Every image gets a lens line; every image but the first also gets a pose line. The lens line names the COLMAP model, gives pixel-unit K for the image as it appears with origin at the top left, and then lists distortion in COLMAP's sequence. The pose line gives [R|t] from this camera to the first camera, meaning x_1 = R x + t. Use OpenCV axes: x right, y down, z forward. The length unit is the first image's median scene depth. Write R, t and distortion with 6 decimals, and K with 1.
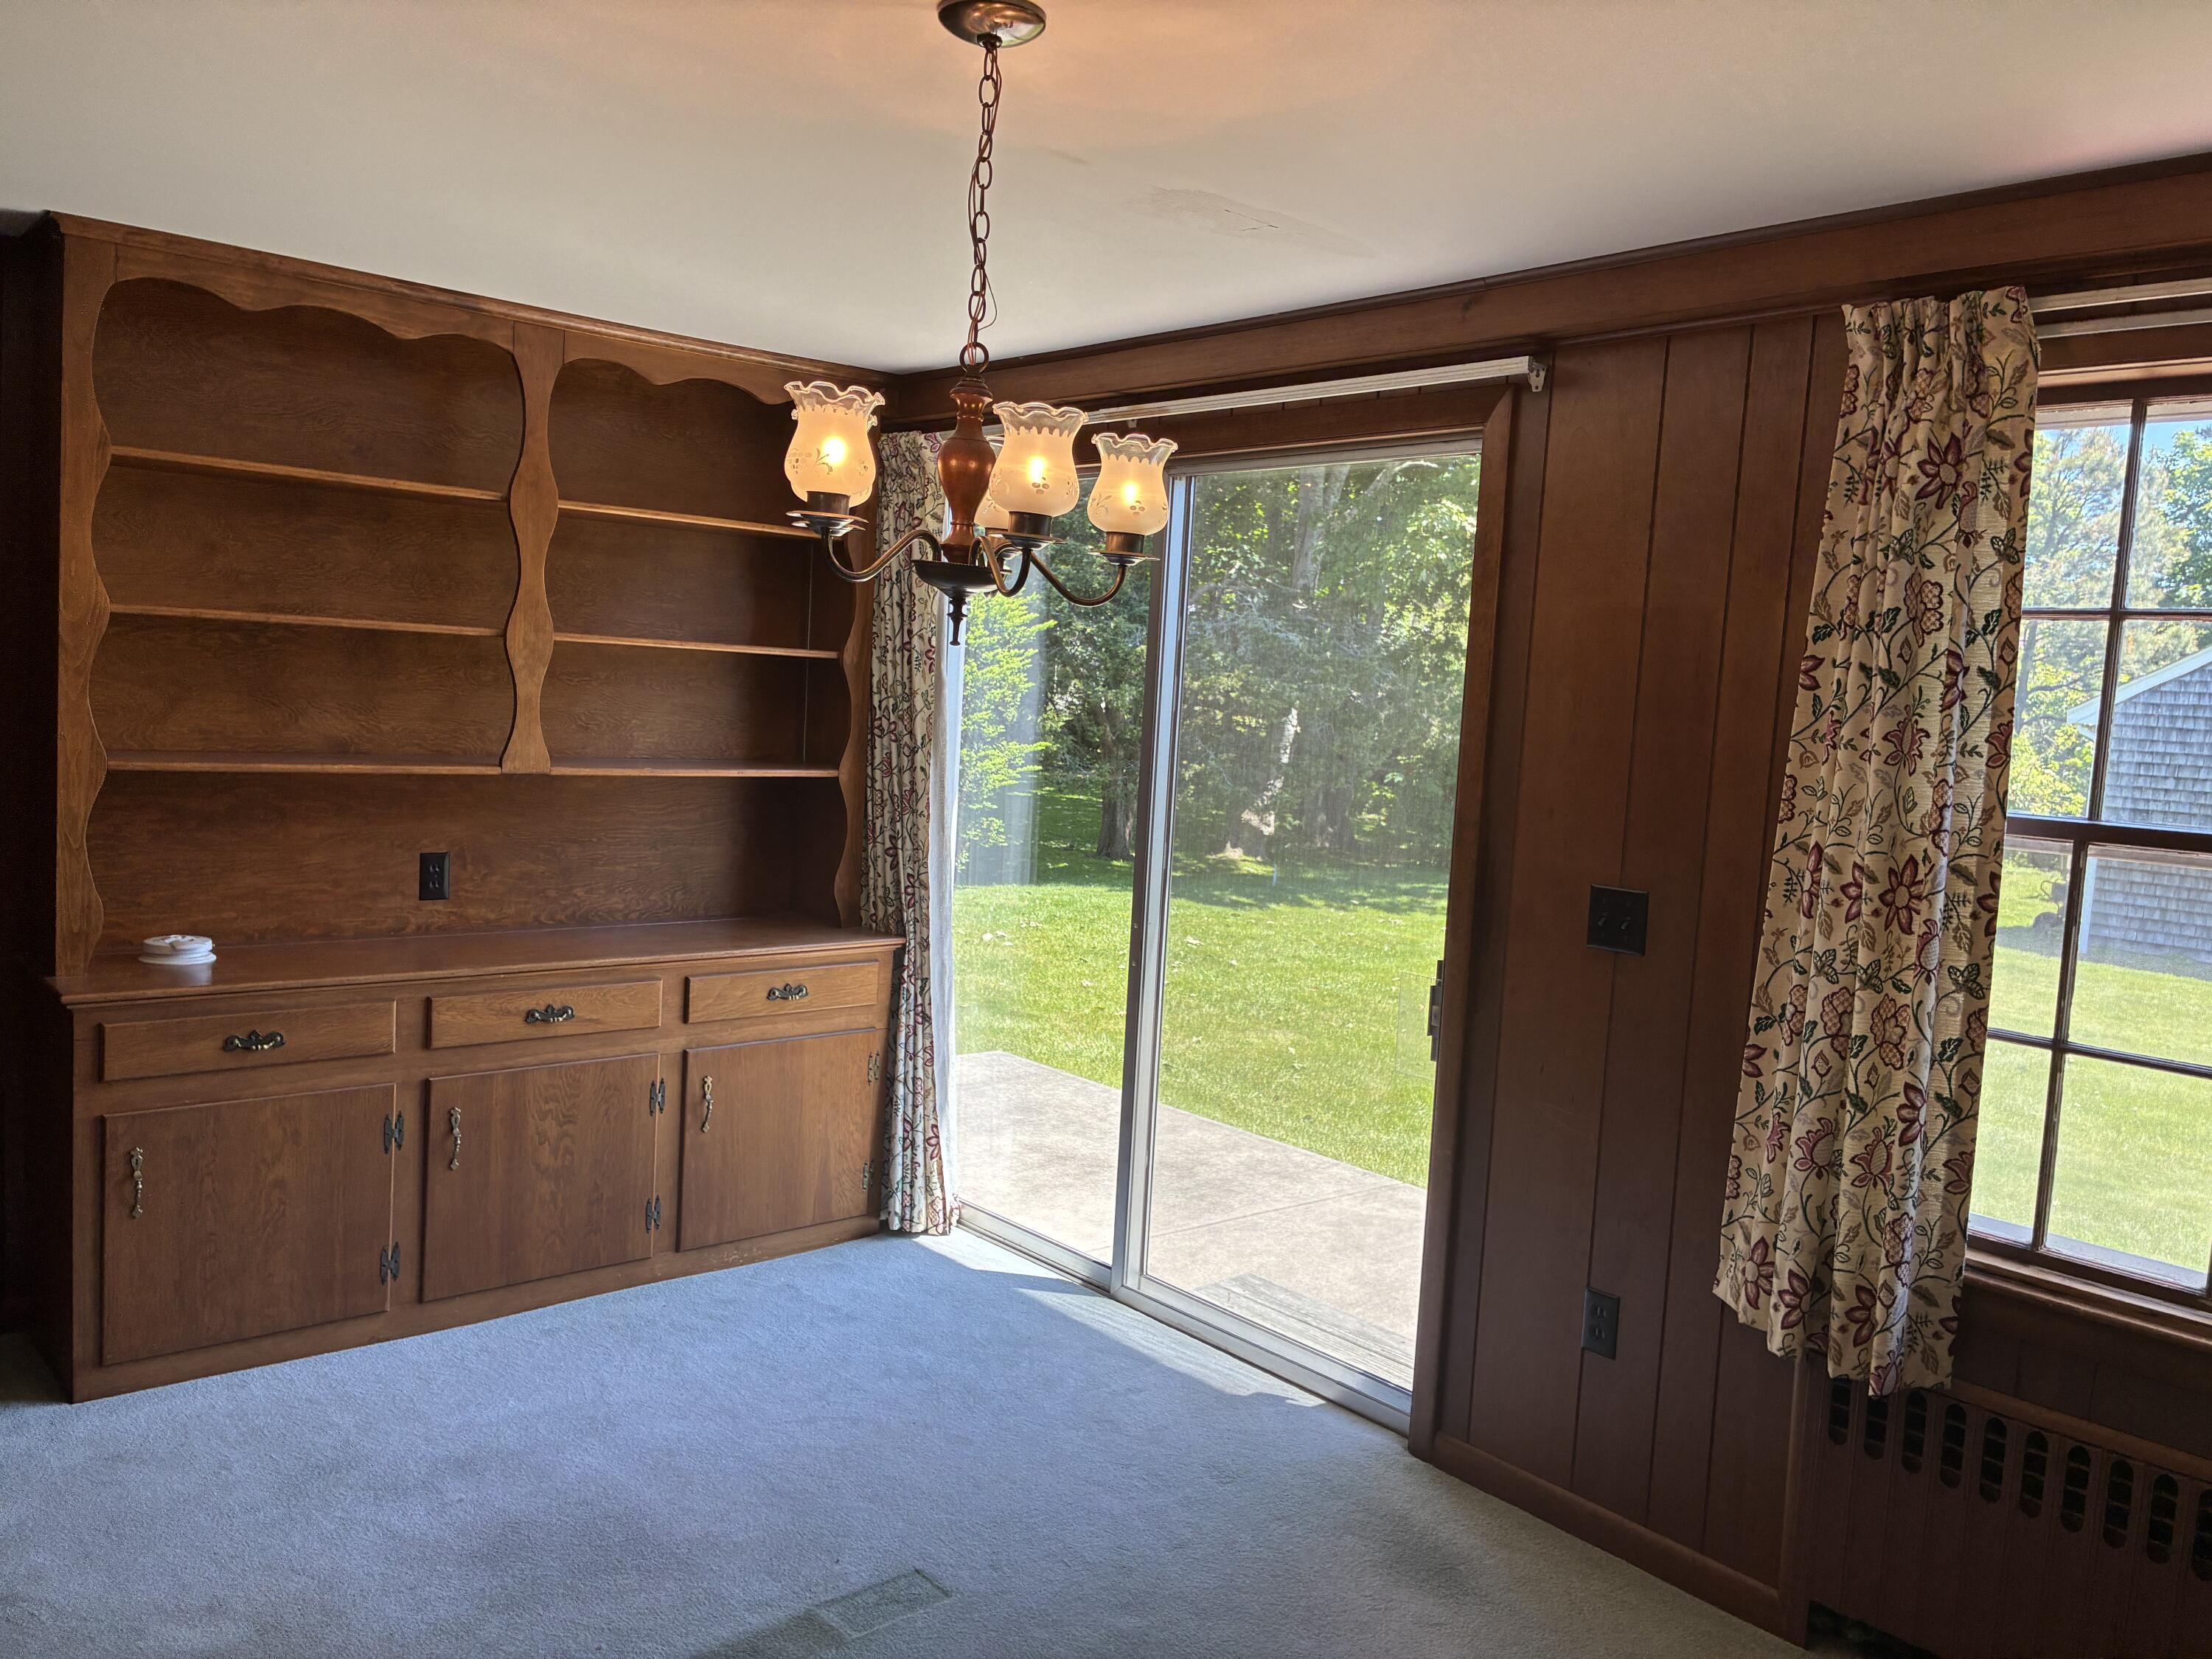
lens RADIAL K [[1668.8, 0, 1113.8], [0, 1668.8, 841.7], [0, 0, 1]] dist [0.028041, -0.061349]
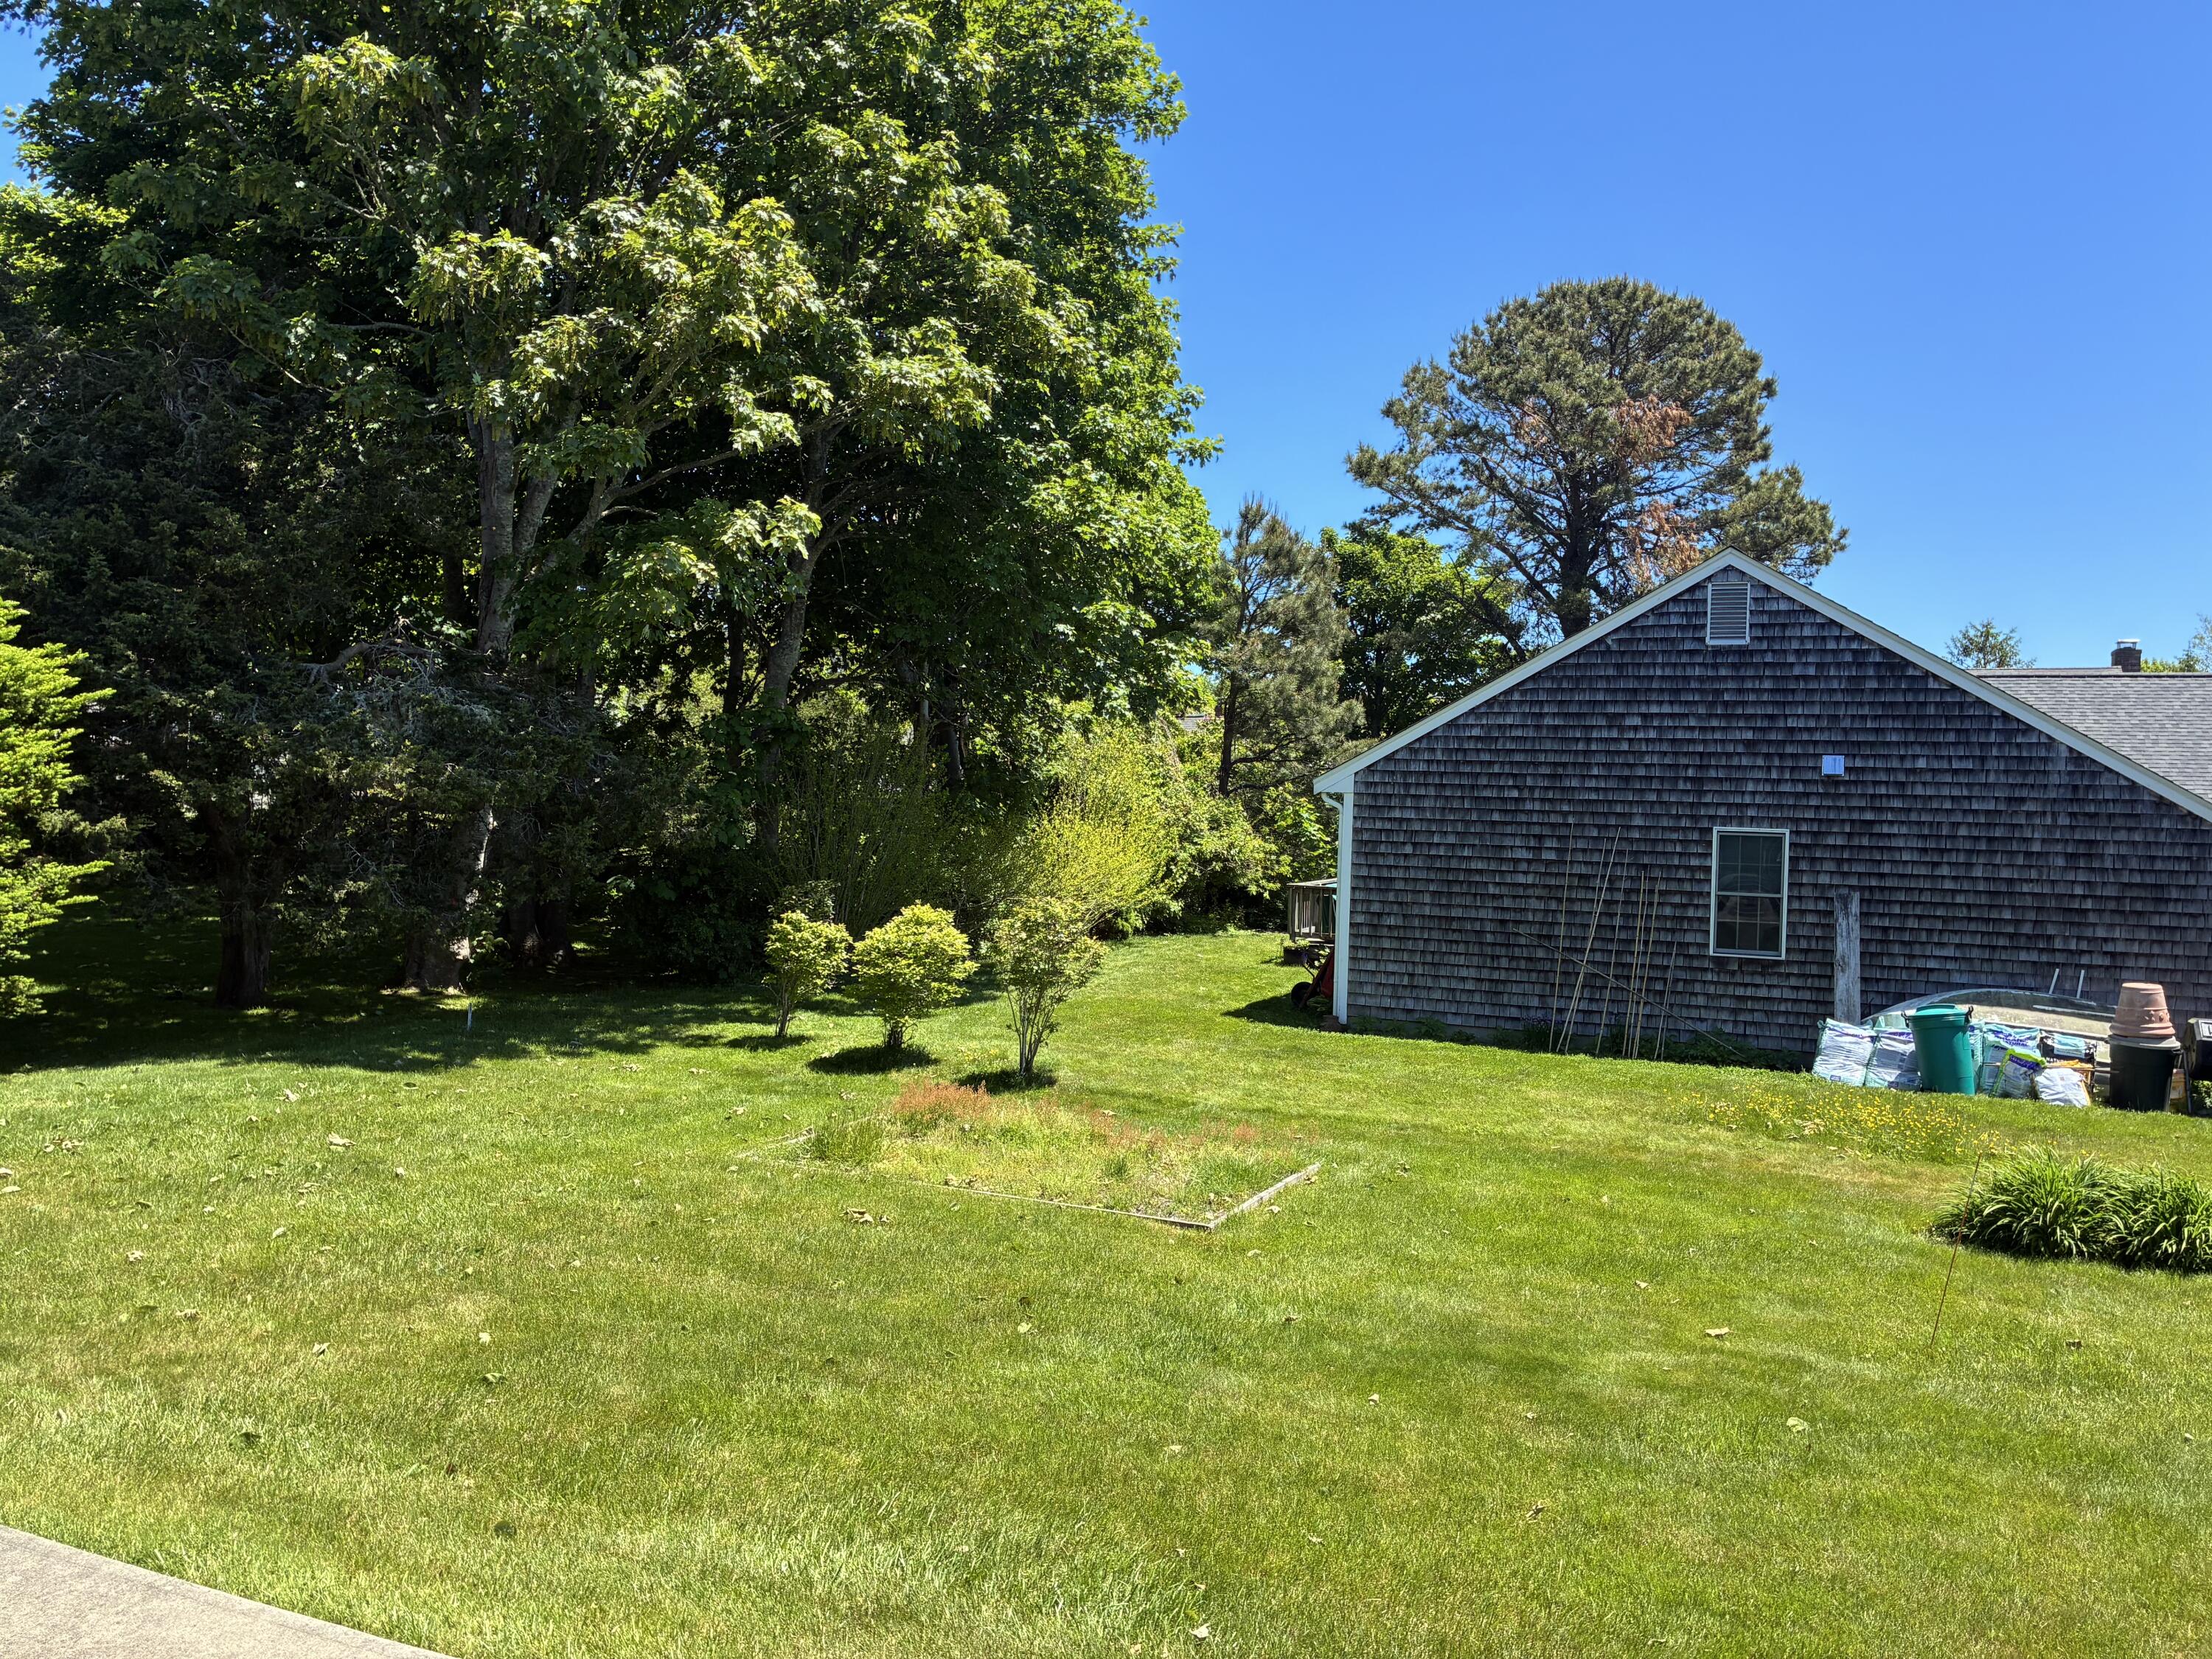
lens RADIAL K [[1668.8, 0, 1104.7], [0, 1668.8, 823.8], [0, 0, 1]] dist [0.028041, -0.061349]
pose [[0.899117, -0.036236, 0.436205, 0.026758], [0.062273, 0.997020, -0.045535, -0.015701], [-0.433255, 0.068105, 0.898694, 0.172243]]
